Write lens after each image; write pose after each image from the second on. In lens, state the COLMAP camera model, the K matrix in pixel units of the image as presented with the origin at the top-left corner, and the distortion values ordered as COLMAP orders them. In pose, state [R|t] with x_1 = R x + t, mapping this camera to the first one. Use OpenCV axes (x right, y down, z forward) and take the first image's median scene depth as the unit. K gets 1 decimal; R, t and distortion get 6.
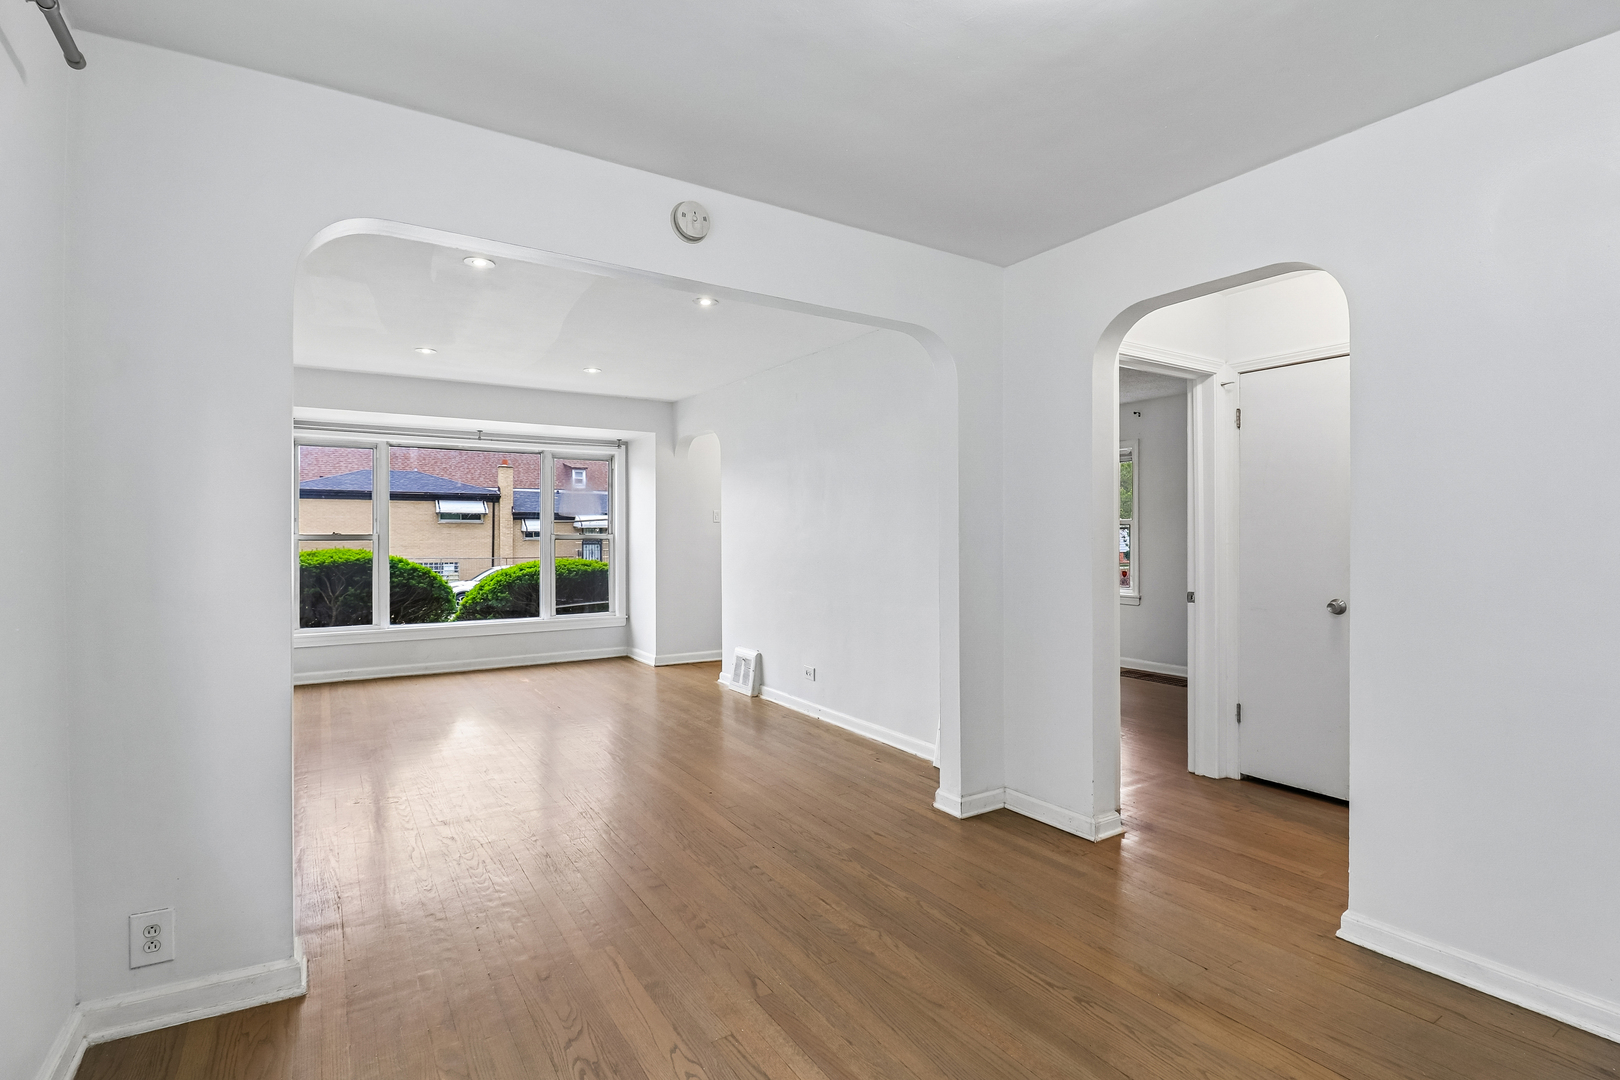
lens RADIAL K [[778.4, 0, 819.6], [0, 778.4, 538.4], [0, 0, 1]] dist [-0.001010, -0.002357]
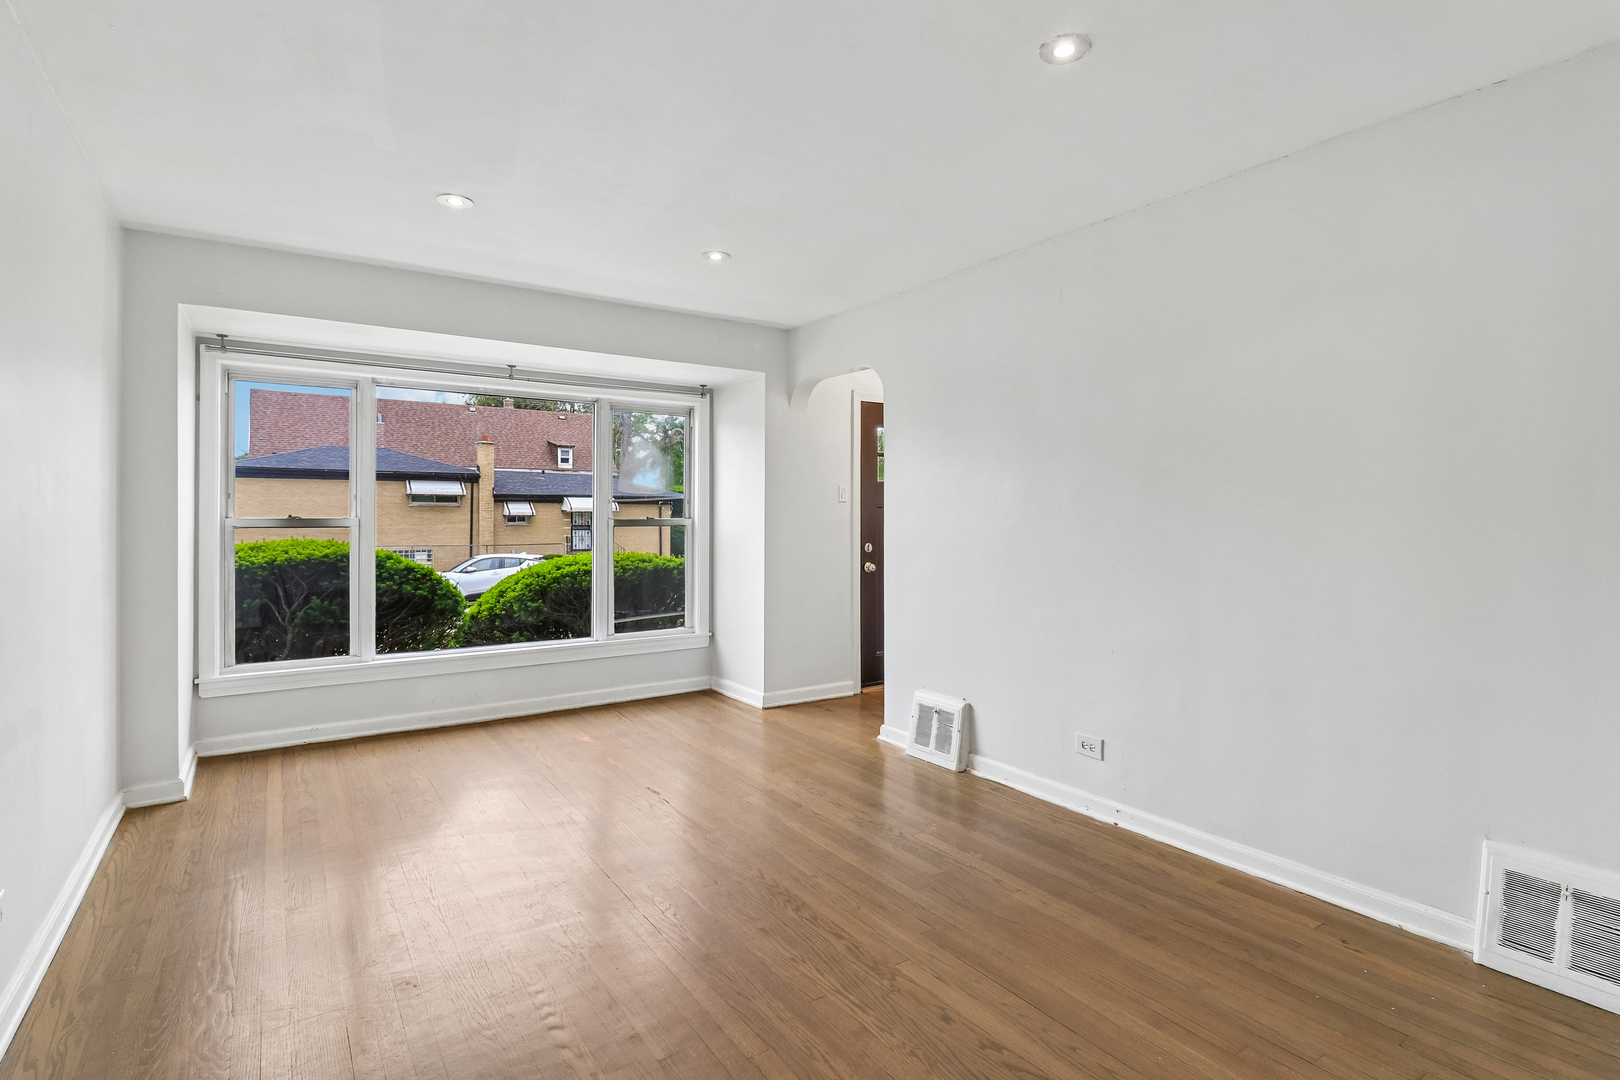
lens RADIAL K [[778.4, 0, 817.8], [0, 778.4, 515.0], [0, 0, 1]] dist [-0.001010, -0.002357]
pose [[0.999212, 0.000674, 0.039684, -0.191327], [-0.000258, 0.999945, -0.010485, -0.001153], [-0.039689, 0.010467, 0.999157, 0.304186]]
